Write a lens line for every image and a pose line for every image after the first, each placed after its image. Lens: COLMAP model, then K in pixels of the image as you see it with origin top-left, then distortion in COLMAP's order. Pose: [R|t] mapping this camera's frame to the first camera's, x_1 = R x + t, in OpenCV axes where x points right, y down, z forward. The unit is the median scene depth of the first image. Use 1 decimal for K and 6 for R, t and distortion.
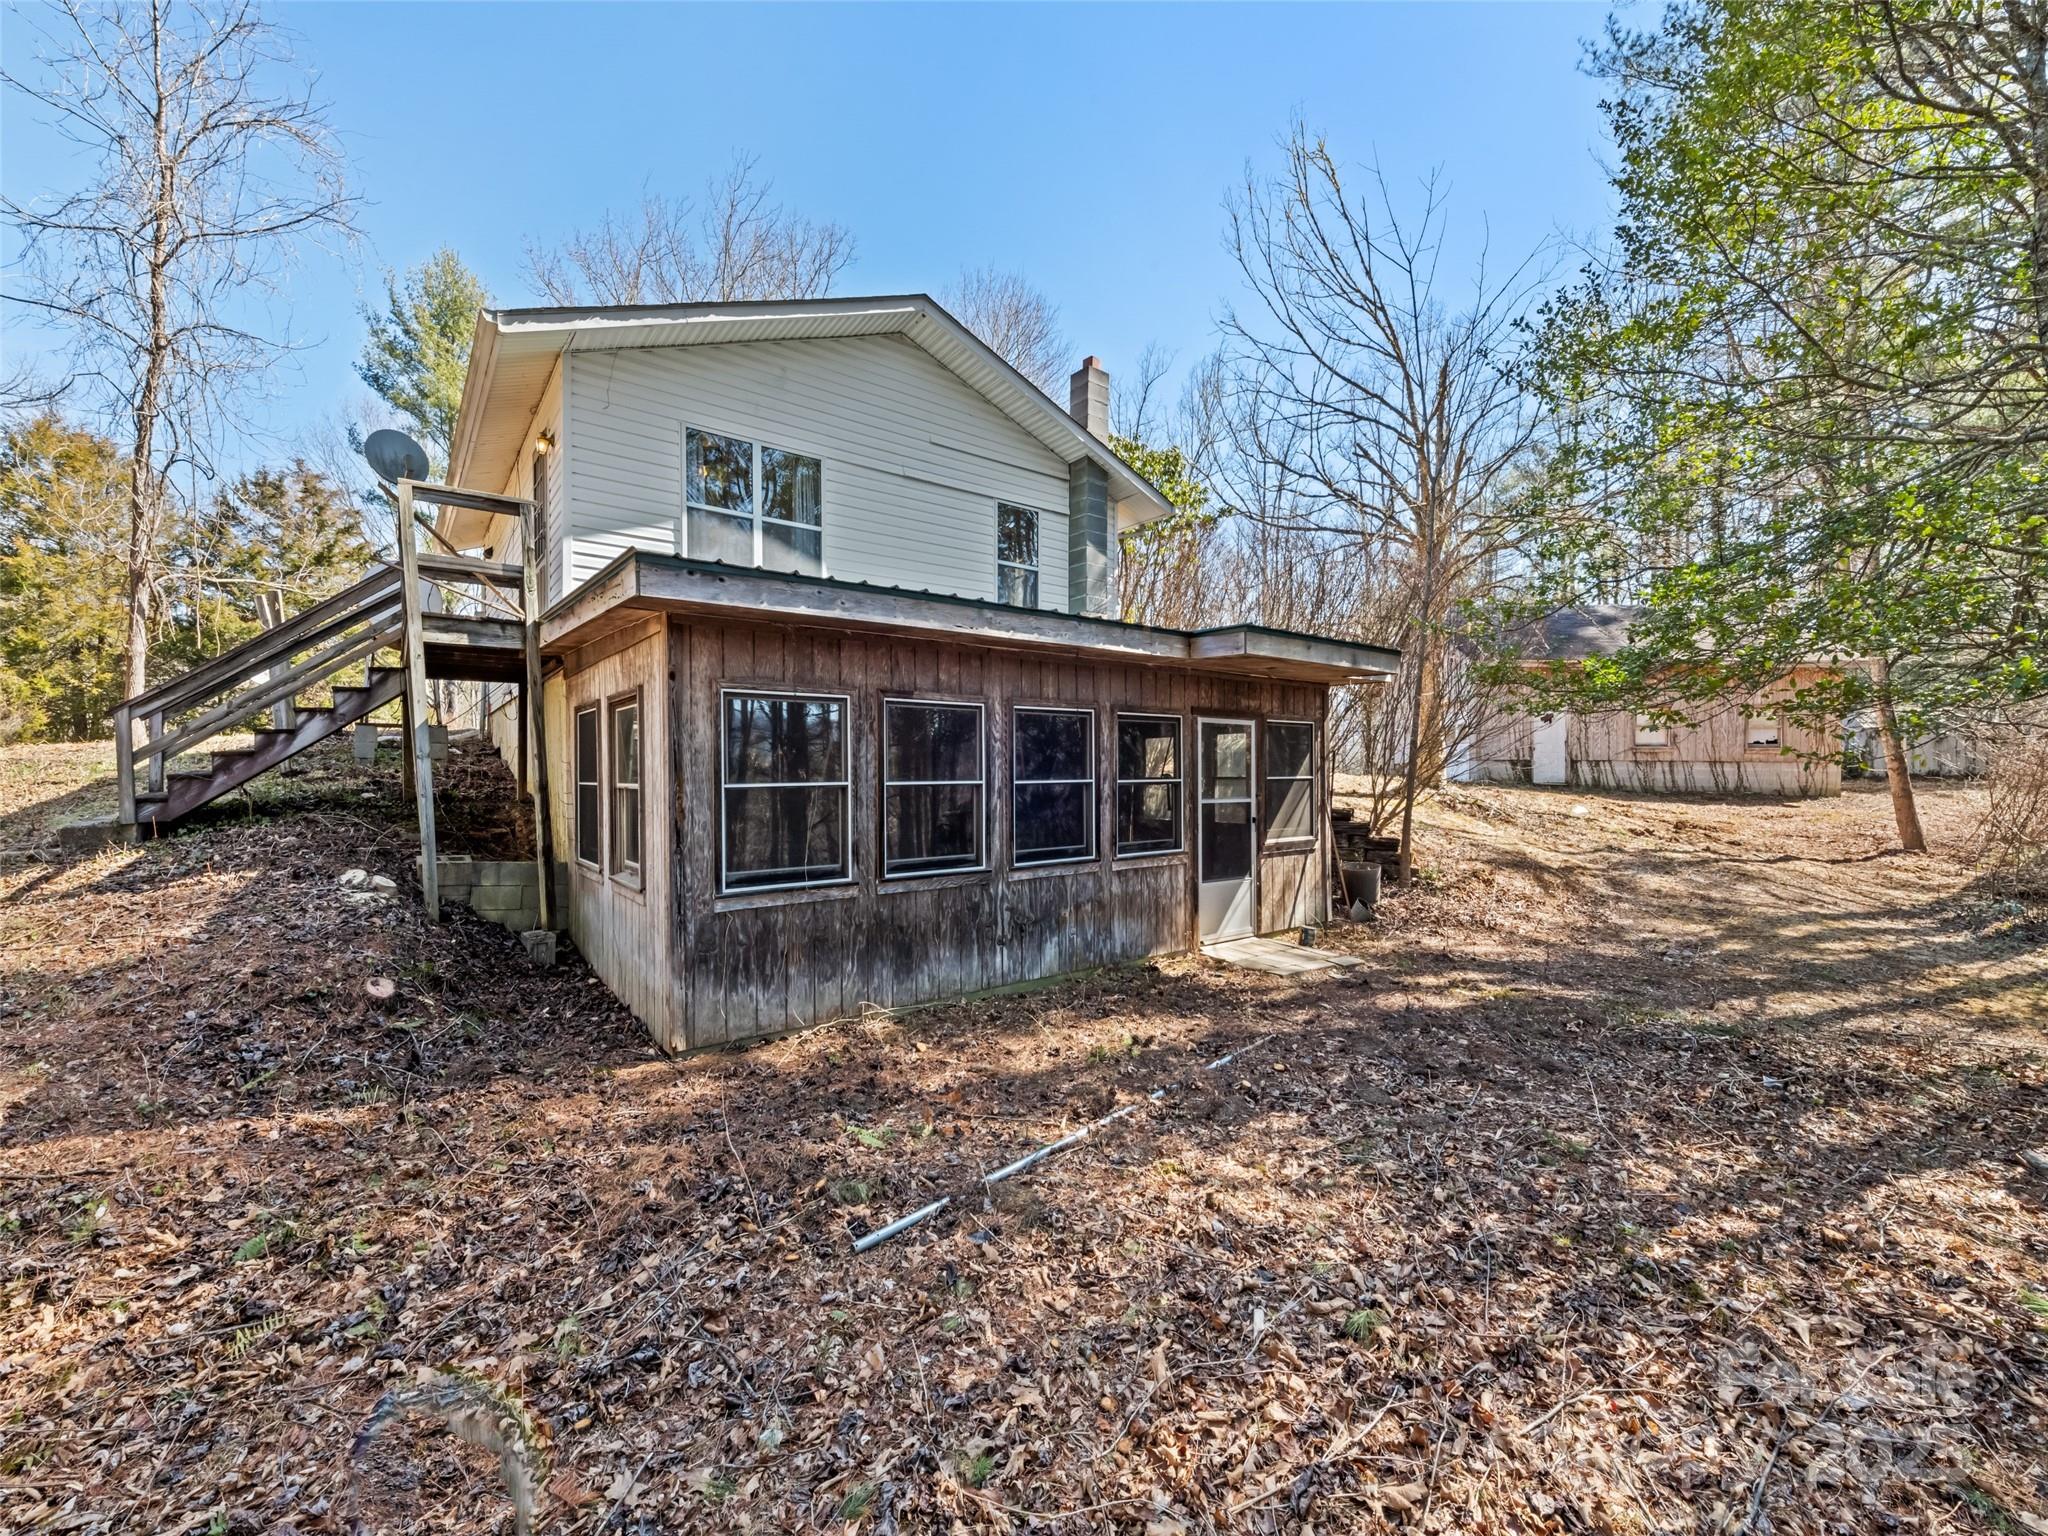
lens RADIAL K [[820.4, 0, 991.2], [0, 820.4, 767.4], [0, 0, 1]] dist [0.011371, -0.000058]
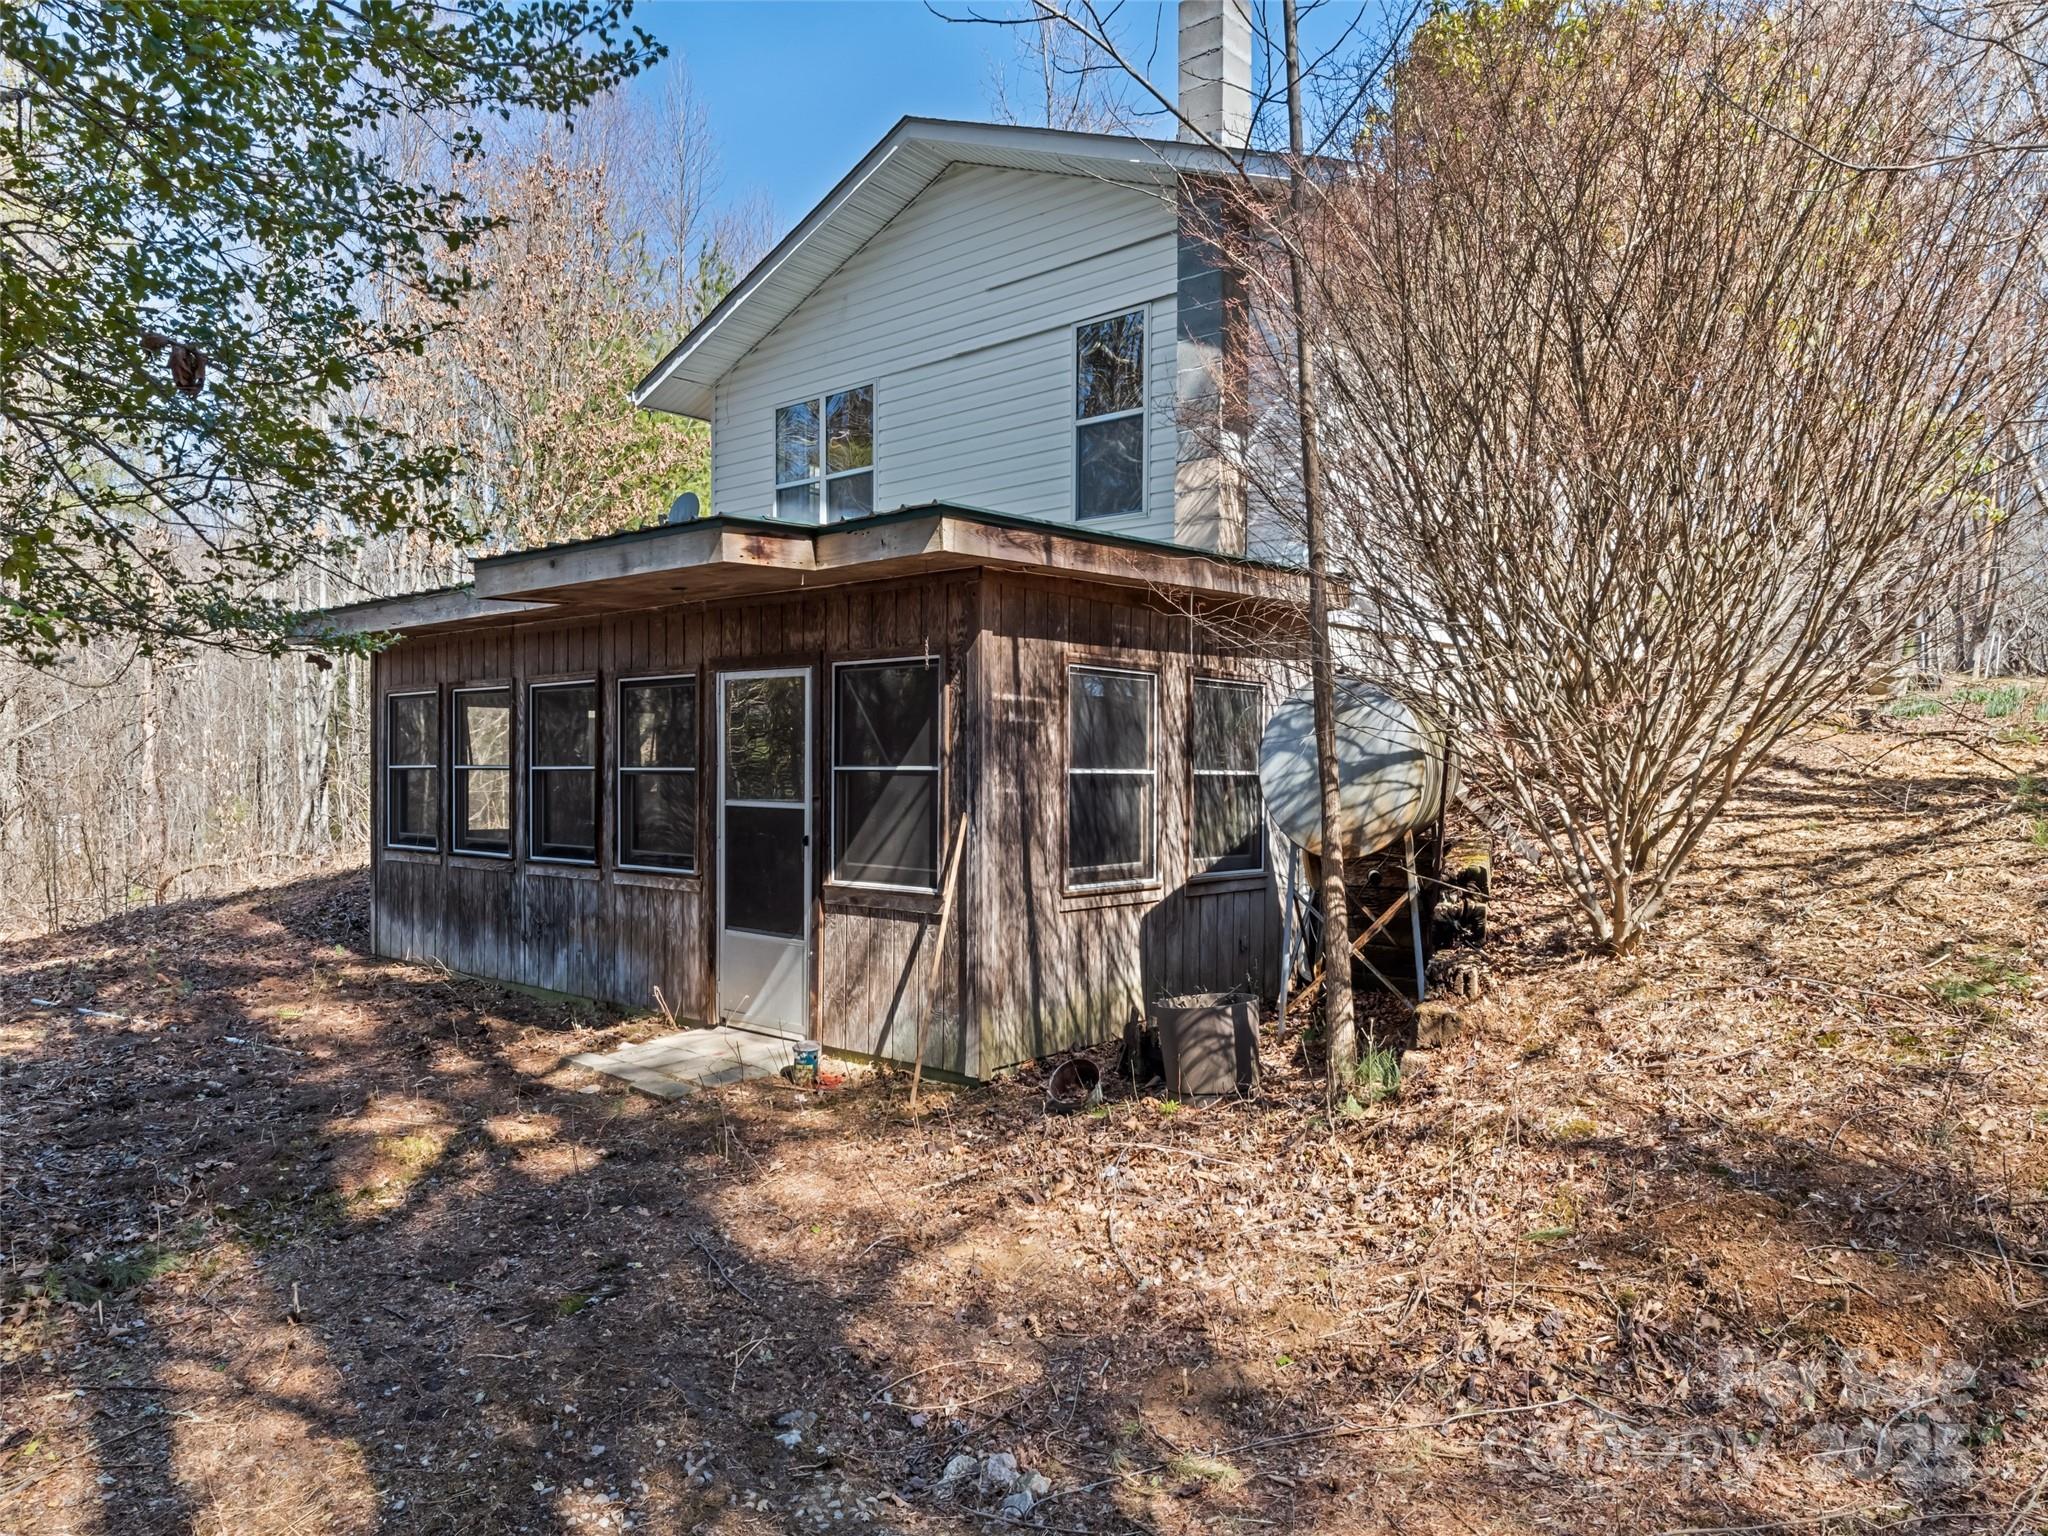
lens RADIAL K [[1415.4, 0, 1024.0], [0, 1415.4, 768.0], [0, 0, 1]] dist [0.032360, 0.000154]
pose [[0.189358, -0.002128, -0.981906, 1.320384], [-0.006859, 0.999970, -0.003490, 0.015324], [0.981884, 0.007396, 0.189338, 0.960418]]
